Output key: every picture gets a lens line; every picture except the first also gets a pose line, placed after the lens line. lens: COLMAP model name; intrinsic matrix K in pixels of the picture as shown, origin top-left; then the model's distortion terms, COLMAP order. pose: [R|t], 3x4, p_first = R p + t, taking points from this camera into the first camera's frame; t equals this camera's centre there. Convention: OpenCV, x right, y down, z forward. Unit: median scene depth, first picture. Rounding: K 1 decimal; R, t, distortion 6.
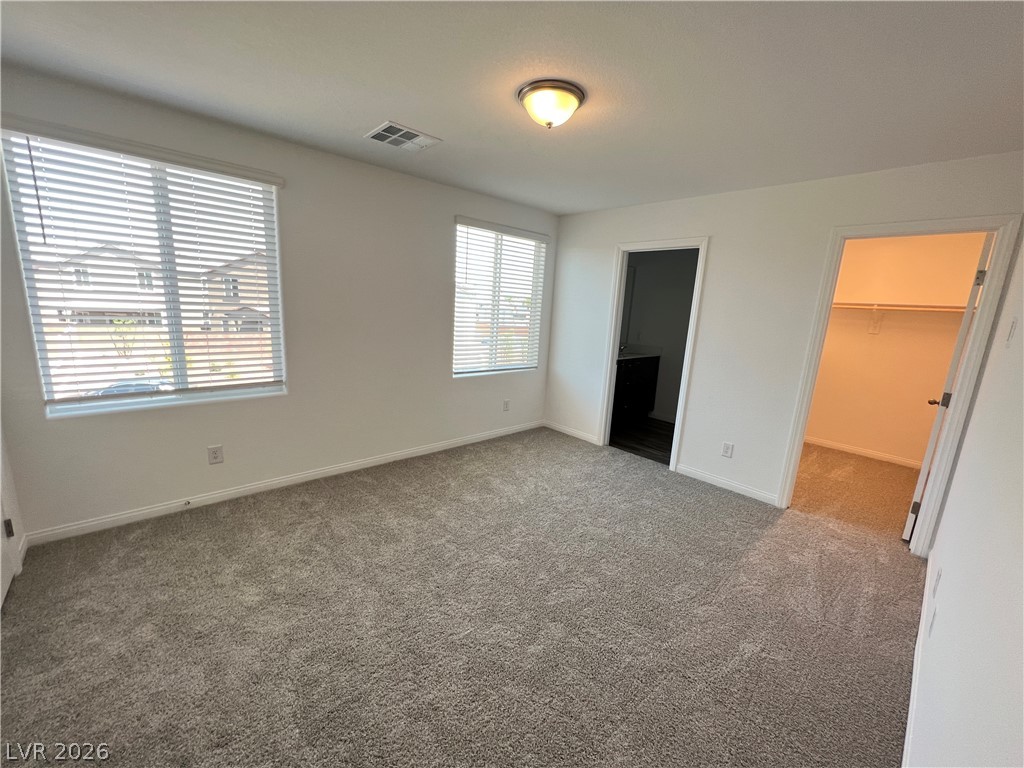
lens RADIAL K [[408.6, 0, 512.0], [0, 408.6, 384.0], [0, 0, 1]] dist [-0.000893, 0.000136]
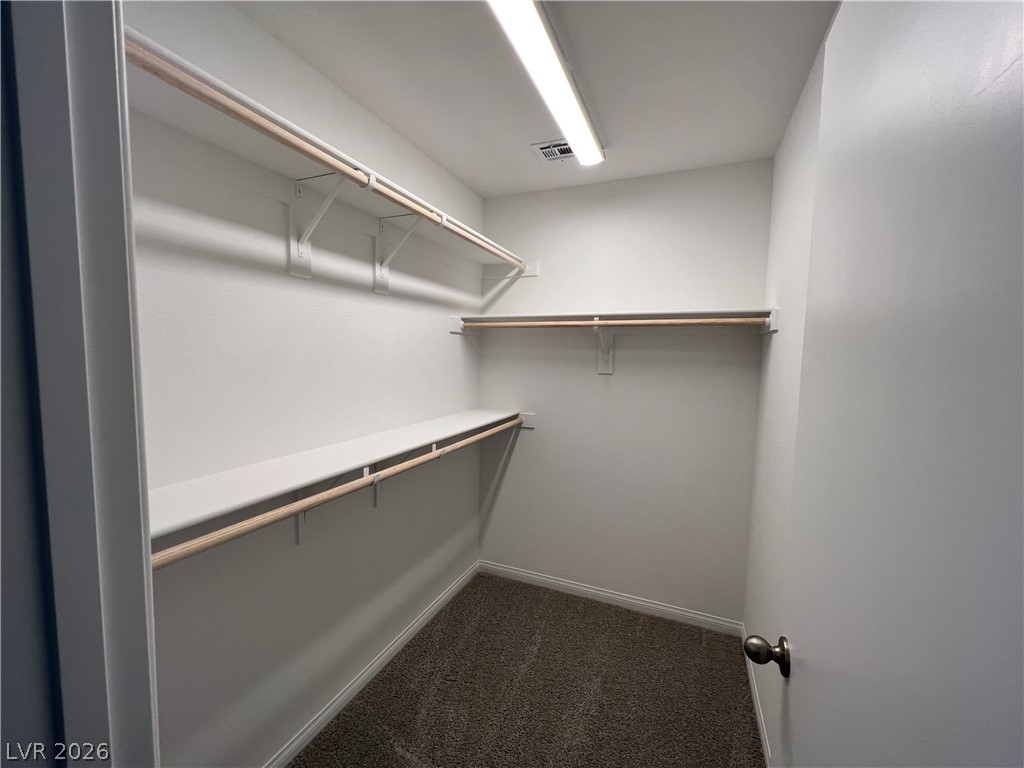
lens RADIAL K [[408.6, 0, 512.0], [0, 408.6, 384.0], [0, 0, 1]] dist [-0.000893, 0.000136]
pose [[0.911540, -0.070530, 0.405118, 0.209510], [0.112559, 0.990351, -0.080848, -0.030315], [-0.395507, 0.119295, 0.910683, 0.212468]]
